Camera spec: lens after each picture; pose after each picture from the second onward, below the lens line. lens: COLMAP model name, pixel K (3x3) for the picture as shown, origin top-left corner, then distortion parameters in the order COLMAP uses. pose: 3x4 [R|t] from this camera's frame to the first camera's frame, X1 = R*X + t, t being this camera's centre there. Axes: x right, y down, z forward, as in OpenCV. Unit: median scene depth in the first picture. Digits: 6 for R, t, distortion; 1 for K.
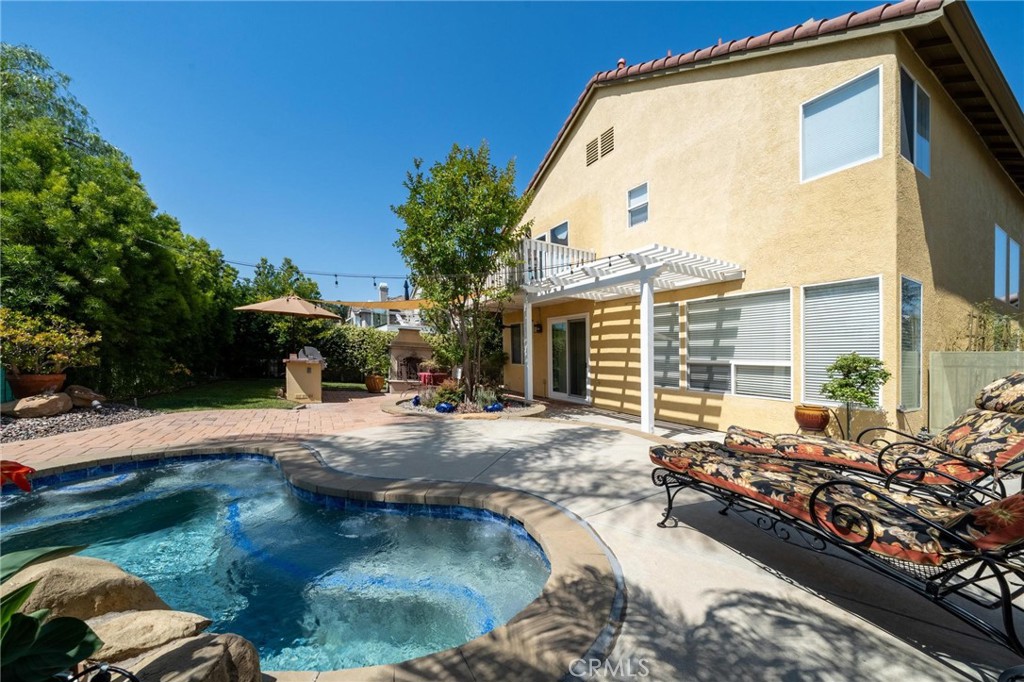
lens RADIAL K [[348.1, 0, 487.2], [0, 348.1, 356.7], [0, 0, 1]] dist [-0.003931, 0.000164]
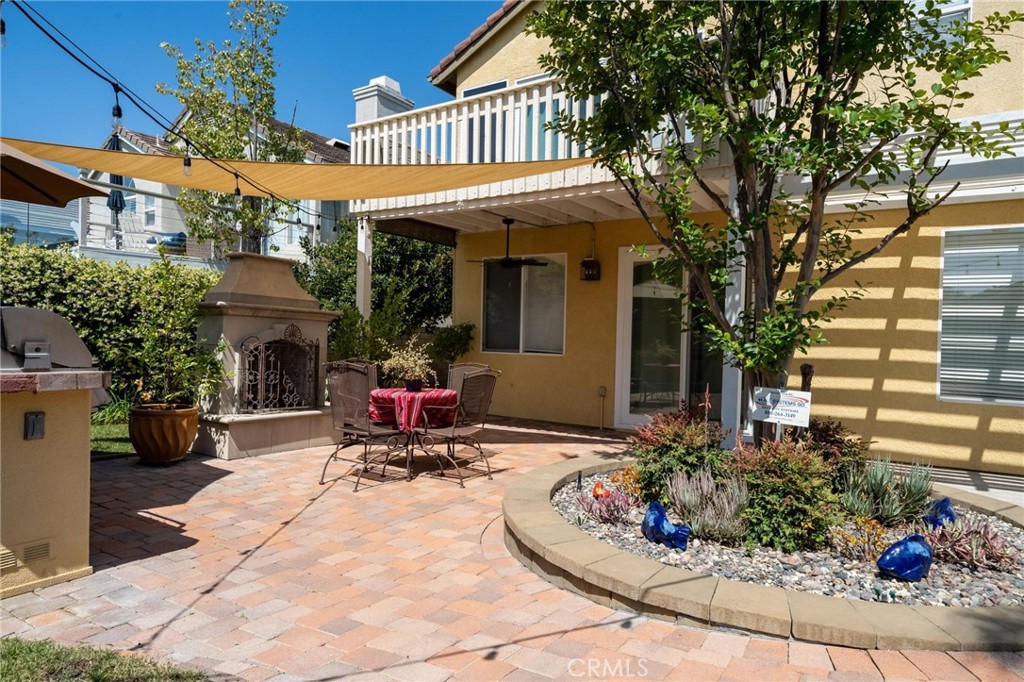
lens RADIAL K [[608.8, 0, 495.7], [0, 608.8, 333.3], [0, 0, 1]] dist [0.016885, 0.000641]
pose [[0.873508, -0.008542, 0.486736, -0.652761], [0.001523, 0.999889, 0.014815, -0.027893], [-0.486808, -0.012200, 0.873424, 0.822582]]
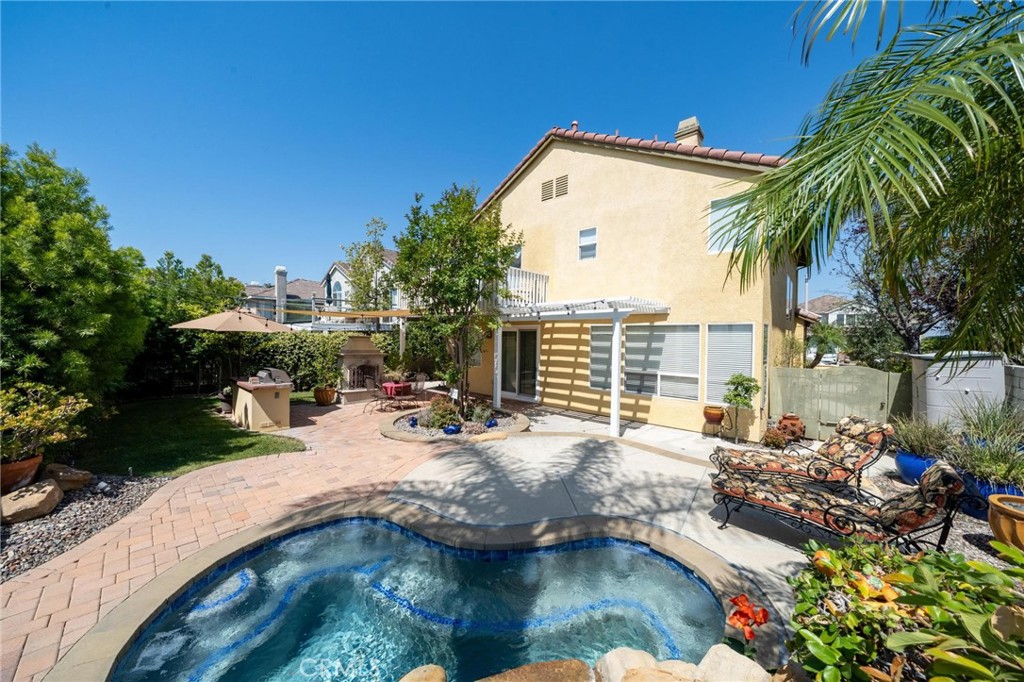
lens RADIAL K [[348.1, 0, 492.8], [0, 348.1, 338.1], [0, 0, 1]] dist [-0.003931, 0.000164]
pose [[0.945516, -0.017333, 0.325113, -0.386683], [0.013909, 0.999821, 0.012852, -0.167076], [-0.325278, -0.007630, 0.945588, -0.071173]]
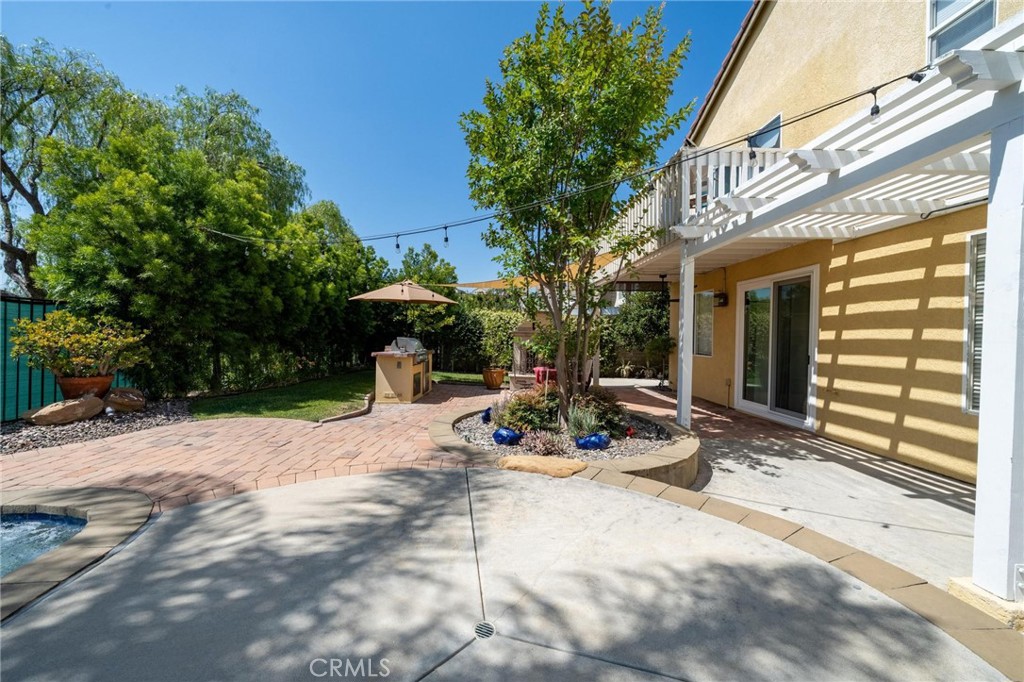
lens RADIAL K [[353.4, 0, 502.8], [0, 353.4, 342.8], [0, 0, 1]] dist [-0.004473, 0.000211]
pose [[0.892971, -0.009800, -0.450008, 0.176170], [0.015043, 0.999854, 0.008076, -0.027885], [0.449863, -0.013981, 0.892988, 0.489953]]
